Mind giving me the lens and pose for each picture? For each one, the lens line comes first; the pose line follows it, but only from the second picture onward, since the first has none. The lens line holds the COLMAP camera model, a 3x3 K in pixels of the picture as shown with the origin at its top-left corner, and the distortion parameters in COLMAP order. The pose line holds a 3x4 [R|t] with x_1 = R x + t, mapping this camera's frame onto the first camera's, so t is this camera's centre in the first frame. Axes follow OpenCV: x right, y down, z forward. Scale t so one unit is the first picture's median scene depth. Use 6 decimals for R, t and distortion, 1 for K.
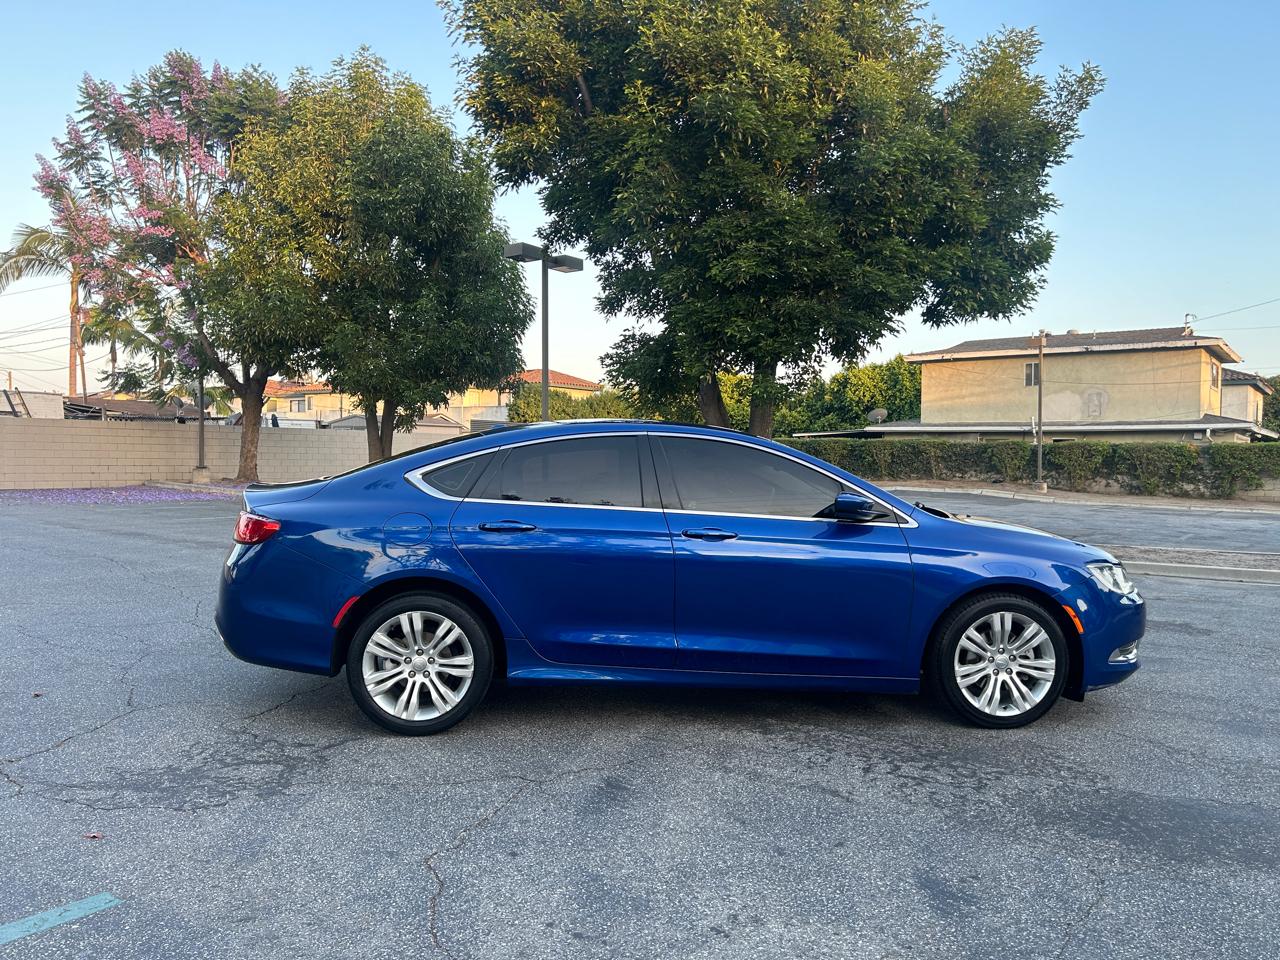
lens RADIAL K [[958.5, 0, 640.9], [0, 958.5, 483.4], [0, 0, 1]] dist [0.056546, -0.060163]
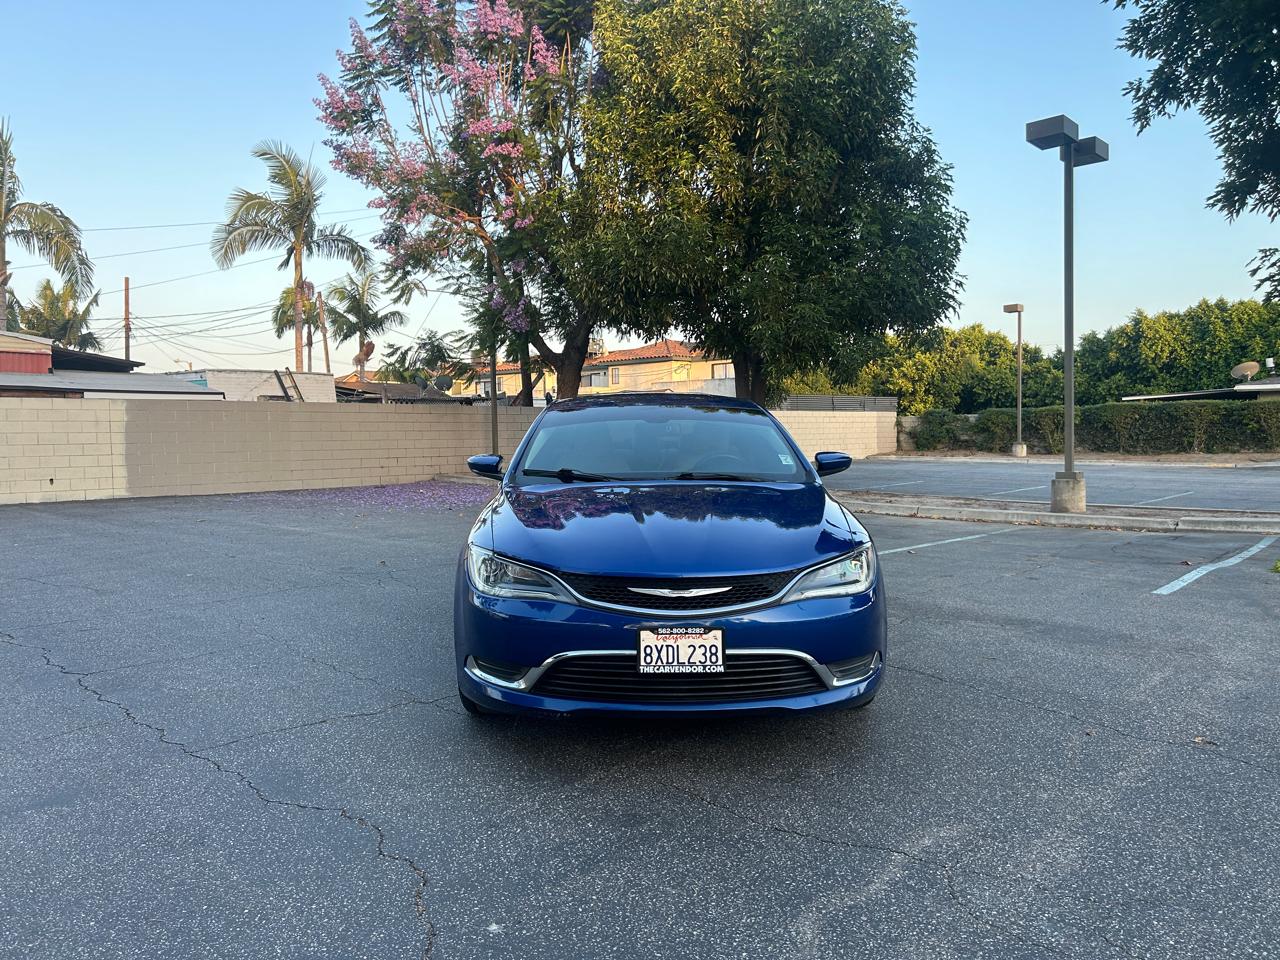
lens RADIAL K [[958.5, 0, 635.2], [0, 958.5, 485.2], [0, 0, 1]] dist [0.056546, -0.060163]
pose [[0.992430, -0.019364, -0.121276, -0.266669], [0.022527, 0.999439, 0.024766, -0.011521], [0.120729, -0.027311, 0.992310, 0.219718]]
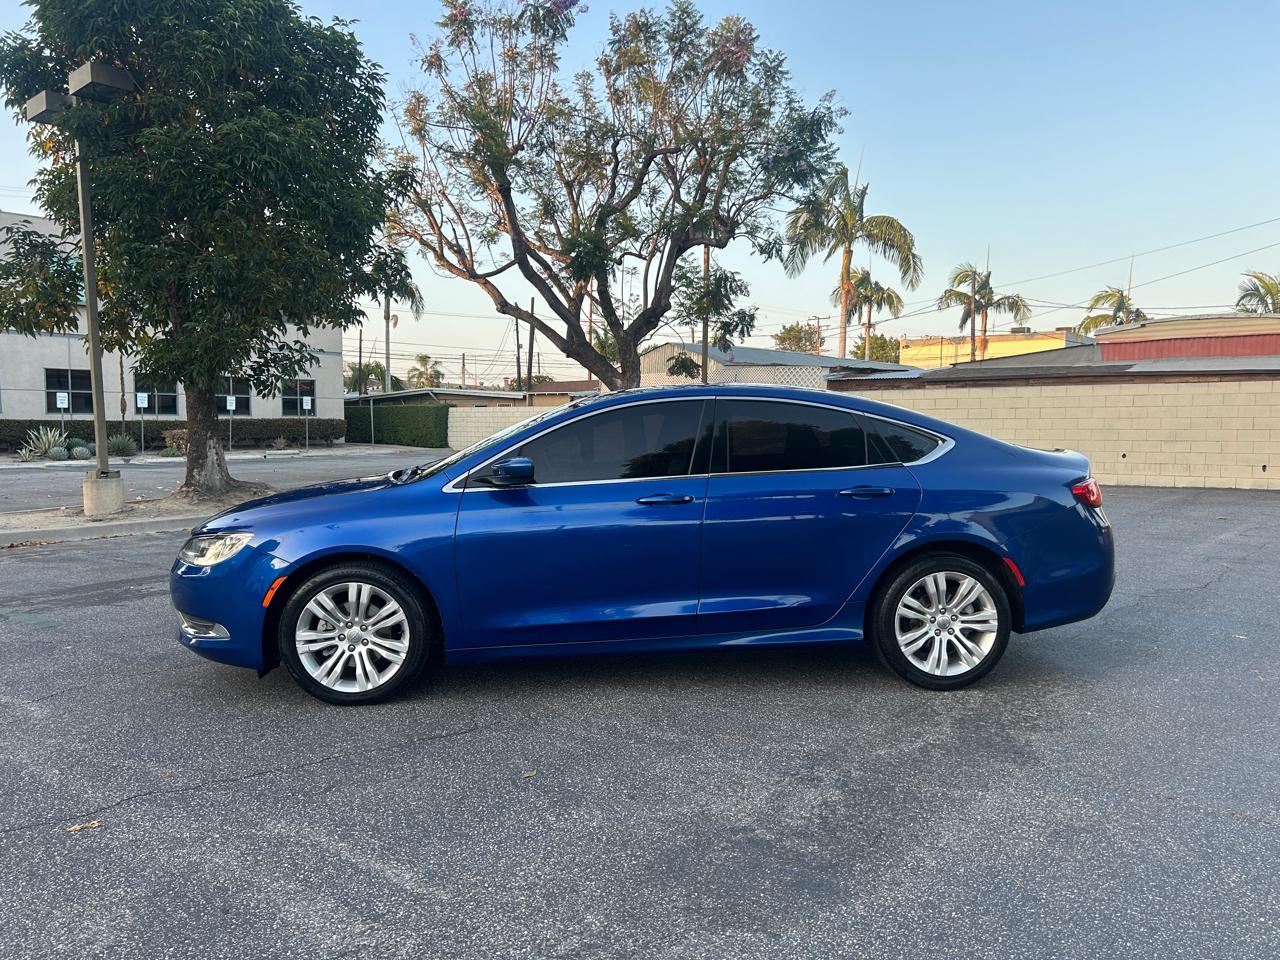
lens RADIAL K [[958.5, 0, 635.3], [0, 958.5, 485.7], [0, 0, 1]] dist [0.056546, -0.060163]
pose [[-0.058799, 0.048752, -0.997079, -0.076471], [-0.026059, 0.998391, 0.050353, -0.016463], [0.997930, 0.028943, -0.057434, 0.461662]]
